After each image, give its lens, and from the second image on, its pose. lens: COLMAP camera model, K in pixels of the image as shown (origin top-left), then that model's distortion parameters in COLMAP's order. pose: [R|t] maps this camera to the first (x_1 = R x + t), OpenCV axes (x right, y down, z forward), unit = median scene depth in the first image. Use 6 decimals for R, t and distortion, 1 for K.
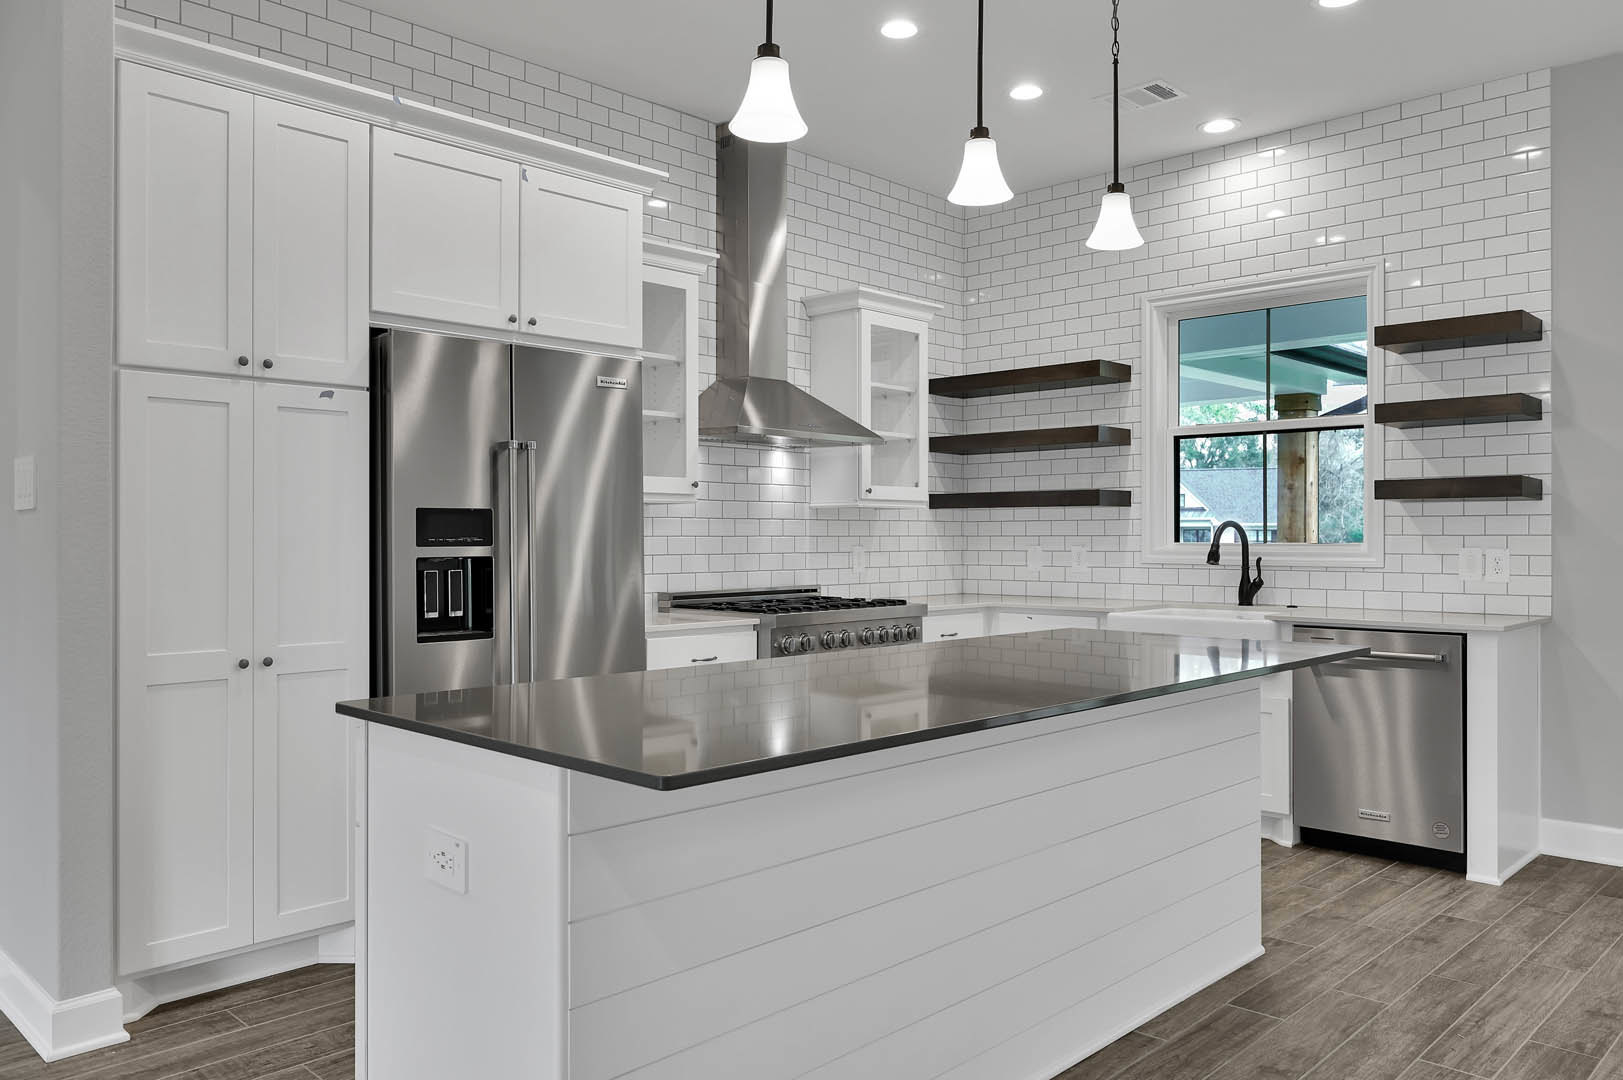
lens RADIAL K [[1190.0, 0, 811.5], [0, 1190.0, 540.0], [0, 0, 1]] dist [-0.003478, 0.006586]
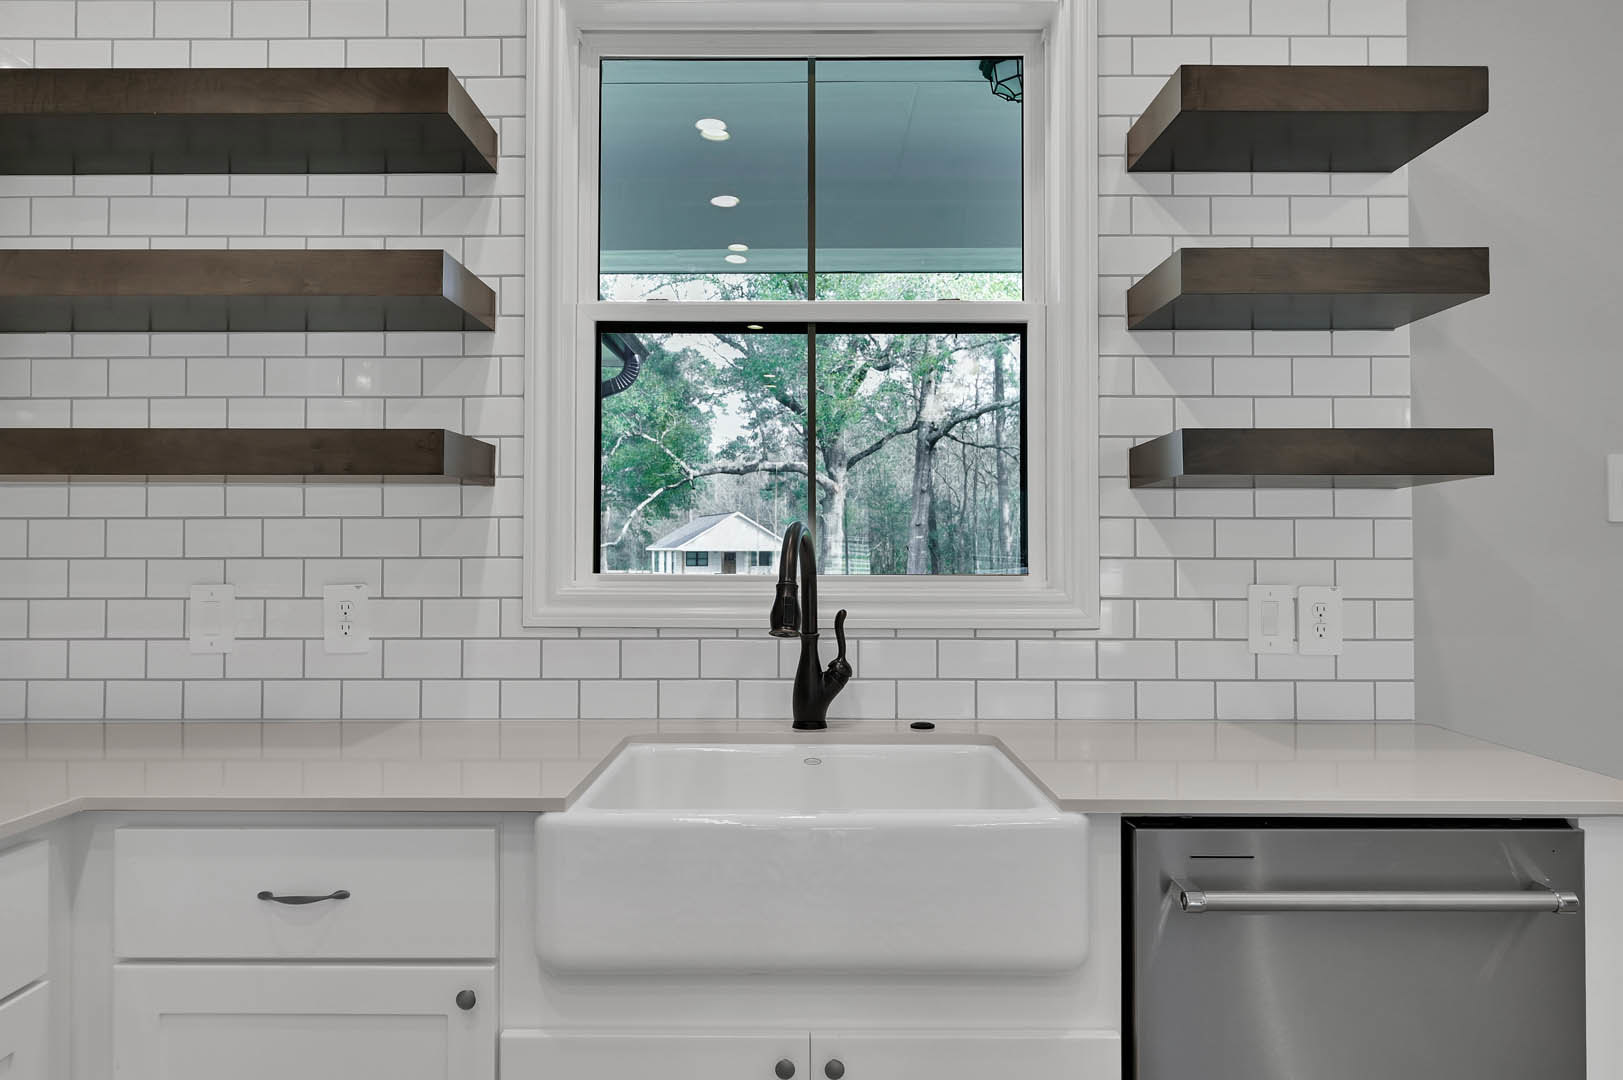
lens RADIAL K [[1061.3, 0, 811.5], [0, 1061.3, 540.0], [0, 0, 1]] dist [-0.006972, -0.002587]
pose [[0.720201, 0.014866, 0.693607, 0.108442], [0.000354, 0.999762, -0.021796, -0.002018], [-0.693766, 0.015943, 0.720024, 0.737018]]
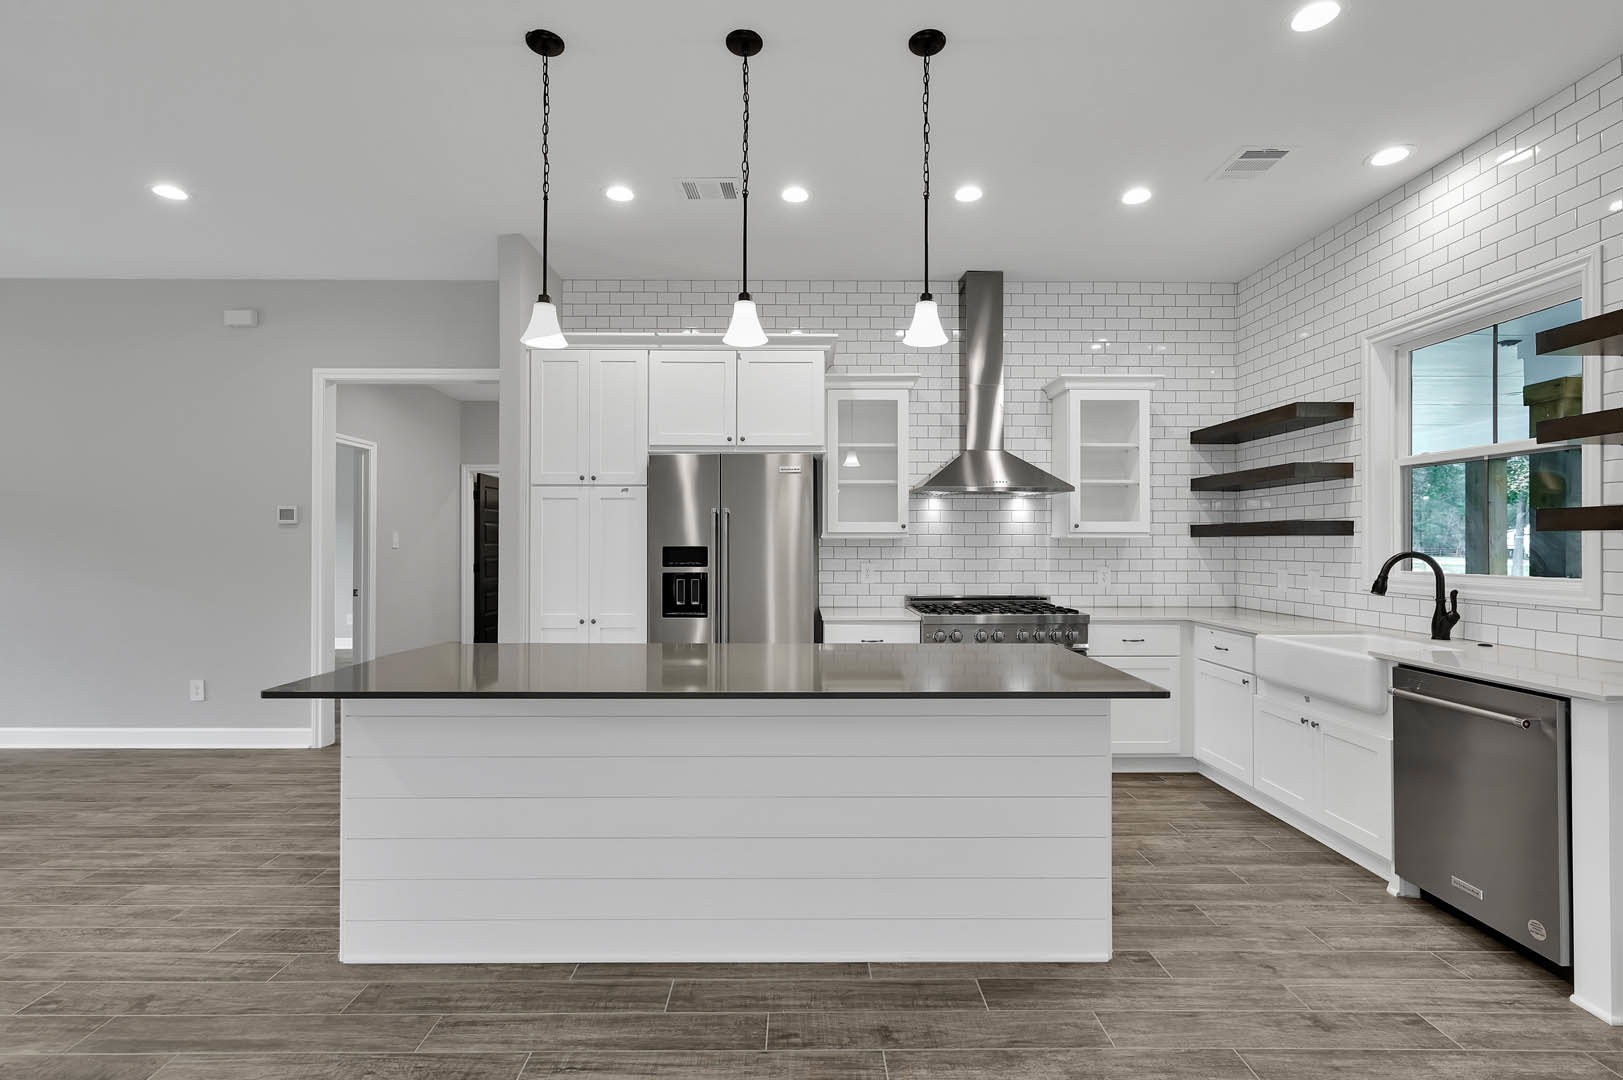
lens RADIAL K [[737.2, 0, 811.5], [0, 737.2, 540.0], [0, 0, 1]] dist [0.000950, 0.000227]
pose [[0.704477, -0.001923, -0.709724, 0.433018], [-0.004062, 0.999969, -0.006741, -0.019395], [0.709715, 0.007632, 0.704448, 0.217090]]
